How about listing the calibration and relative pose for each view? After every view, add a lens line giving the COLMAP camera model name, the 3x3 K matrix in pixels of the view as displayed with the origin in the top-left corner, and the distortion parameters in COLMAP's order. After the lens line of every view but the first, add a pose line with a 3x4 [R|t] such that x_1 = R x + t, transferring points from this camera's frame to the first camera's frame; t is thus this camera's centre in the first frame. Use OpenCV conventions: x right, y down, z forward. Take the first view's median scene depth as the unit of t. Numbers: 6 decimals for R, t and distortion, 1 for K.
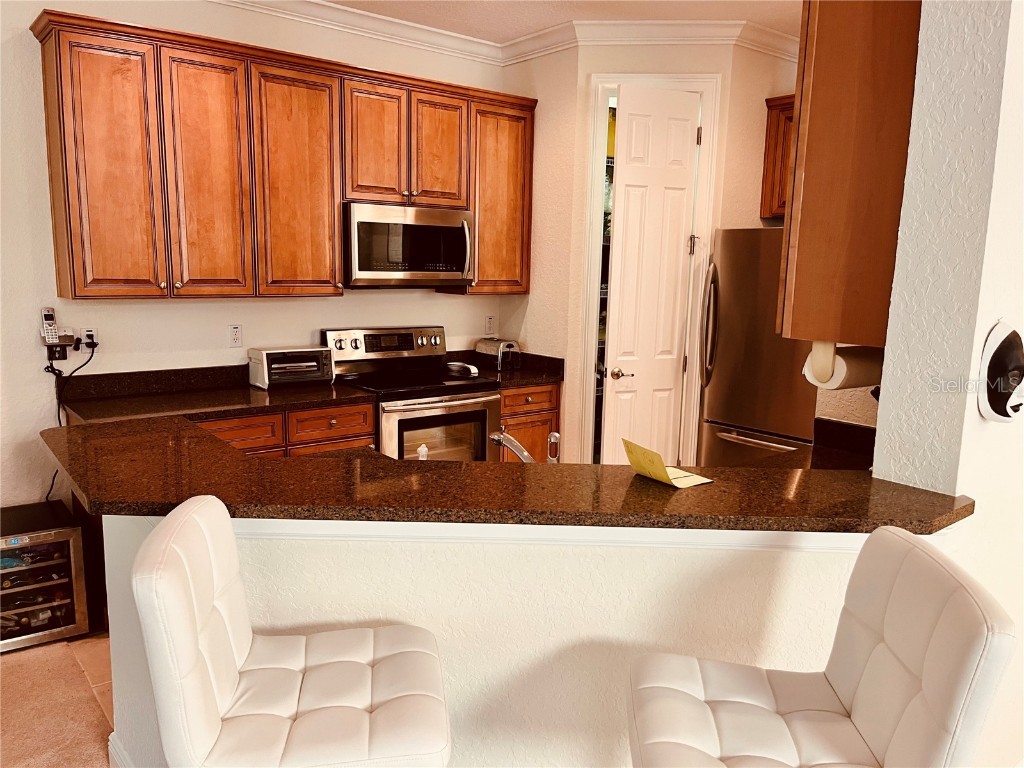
lens RADIAL K [[781.8, 0, 508.7], [0, 781.8, 392.6], [0, 0, 1]] dist [0.059438, -0.063731]
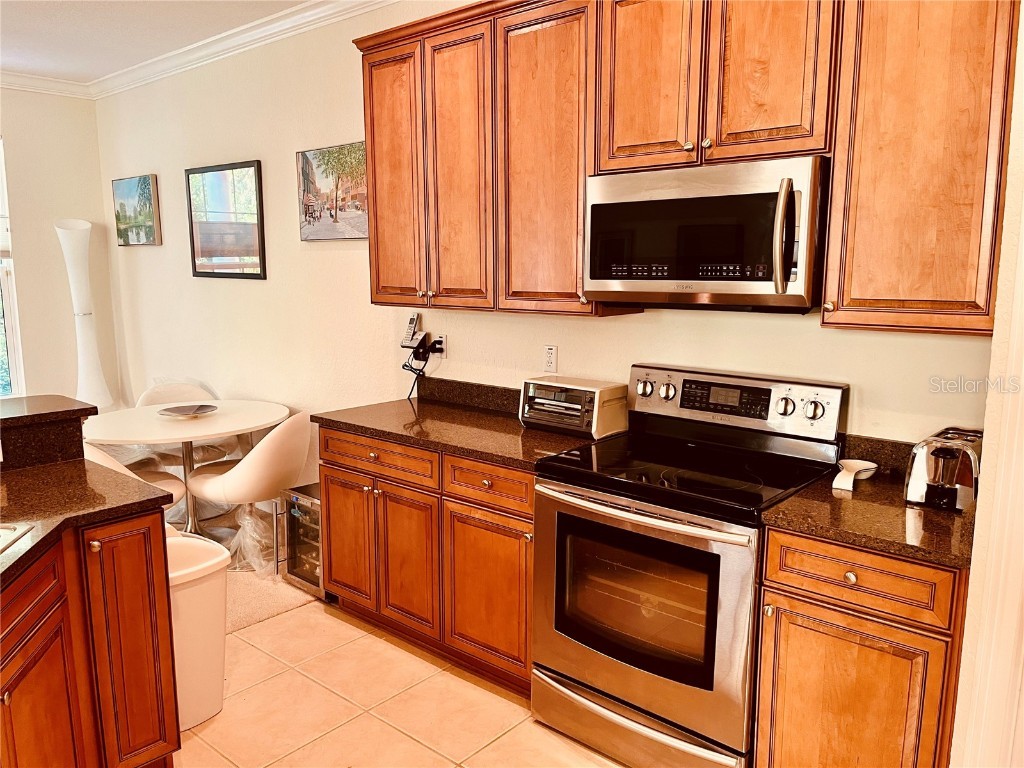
lens RADIAL K [[781.8, 0, 508.7], [0, 781.8, 392.6], [0, 0, 1]] dist [0.059438, -0.063731]
pose [[0.171272, 0.142809, -0.974819, 0.481045], [-0.157149, 0.980731, 0.116065, -0.133766], [0.972610, 0.133313, 0.190414, 0.861923]]
